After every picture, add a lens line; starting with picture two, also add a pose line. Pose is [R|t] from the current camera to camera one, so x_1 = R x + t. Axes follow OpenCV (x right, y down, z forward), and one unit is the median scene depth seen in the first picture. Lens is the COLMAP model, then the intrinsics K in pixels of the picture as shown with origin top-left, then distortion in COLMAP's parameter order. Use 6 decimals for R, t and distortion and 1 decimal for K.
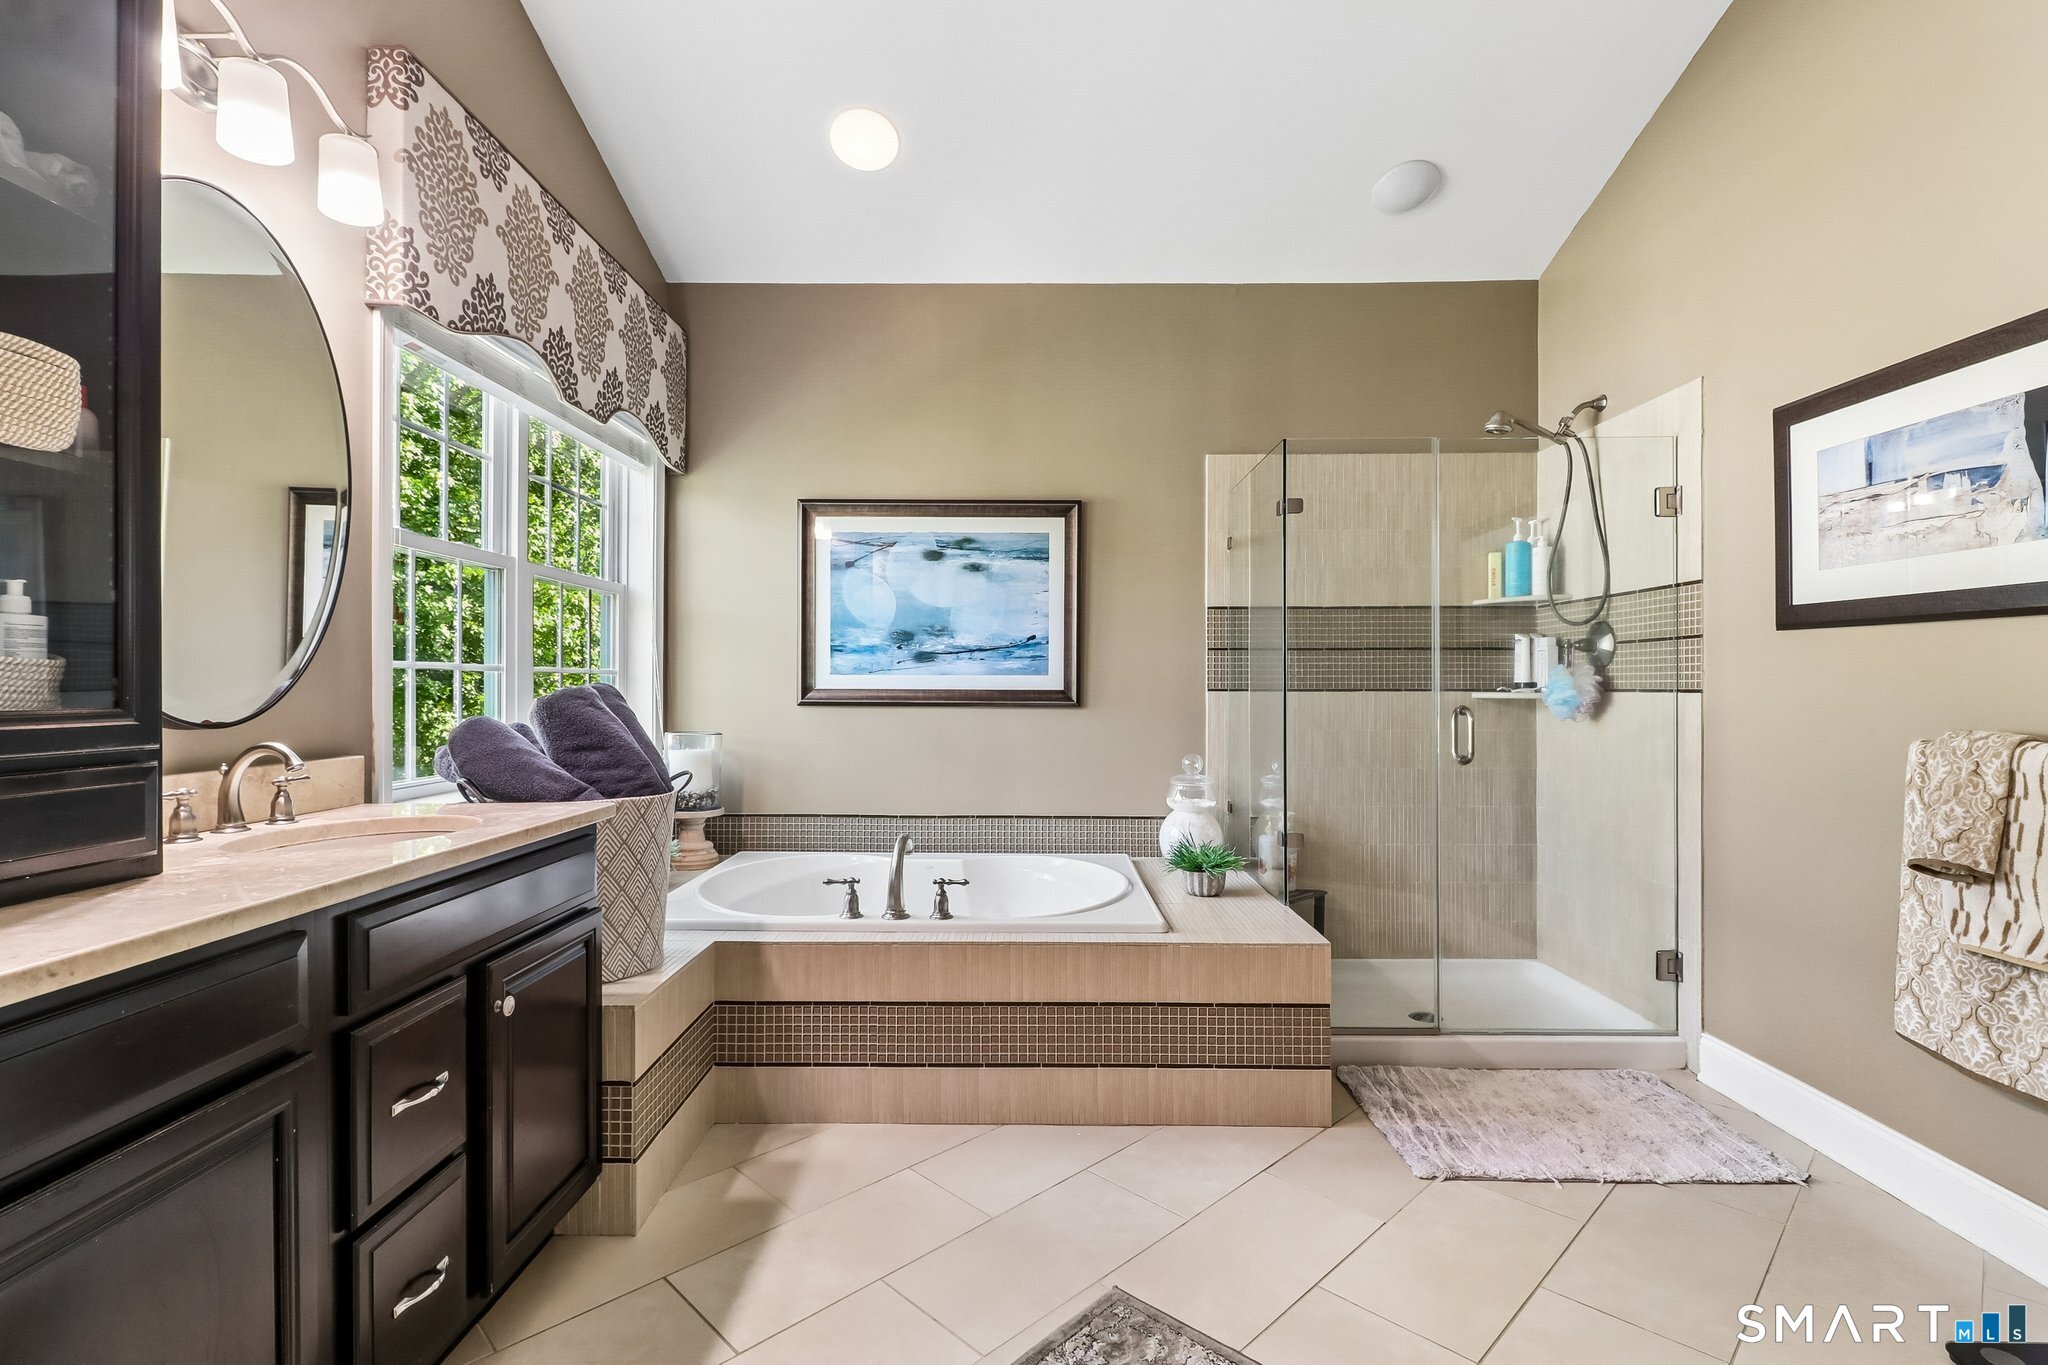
lens RADIAL K [[955.6, 0, 1026.0], [0, 955.6, 684.6], [0, 0, 1]] dist [0.020355, -0.013023]
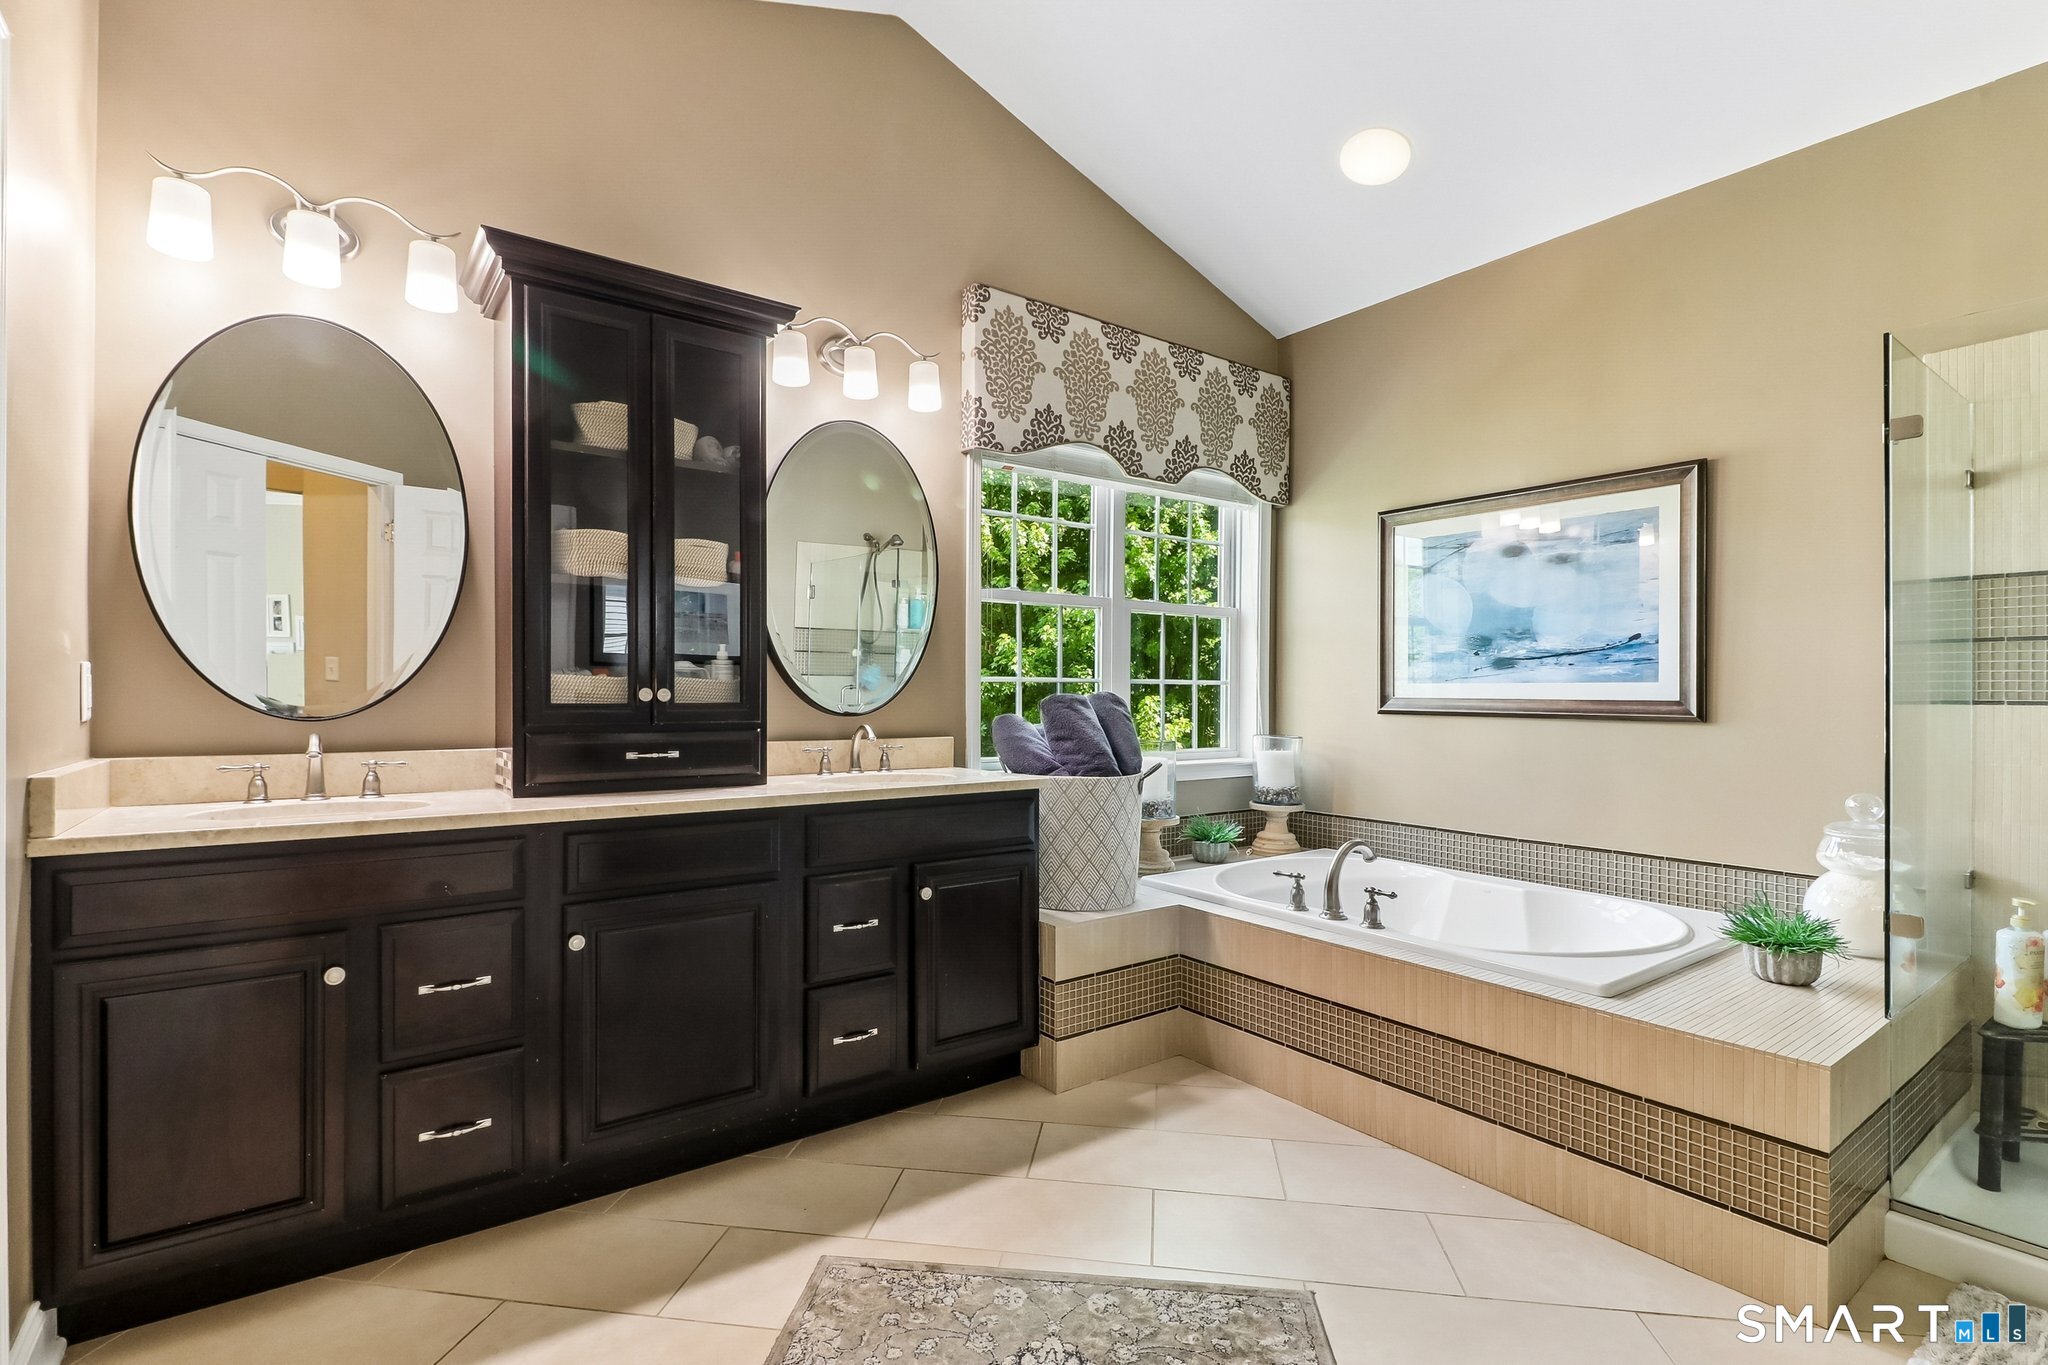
lens RADIAL K [[955.6, 0, 1009.6], [0, 955.6, 692.5], [0, 0, 1]] dist [0.020355, -0.013023]
pose [[0.593432, 0.000640, -0.804884, 0.462772], [-0.001596, 0.999999, -0.000382, 0.000268], [0.804883, 0.001511, 0.593432, 0.095351]]
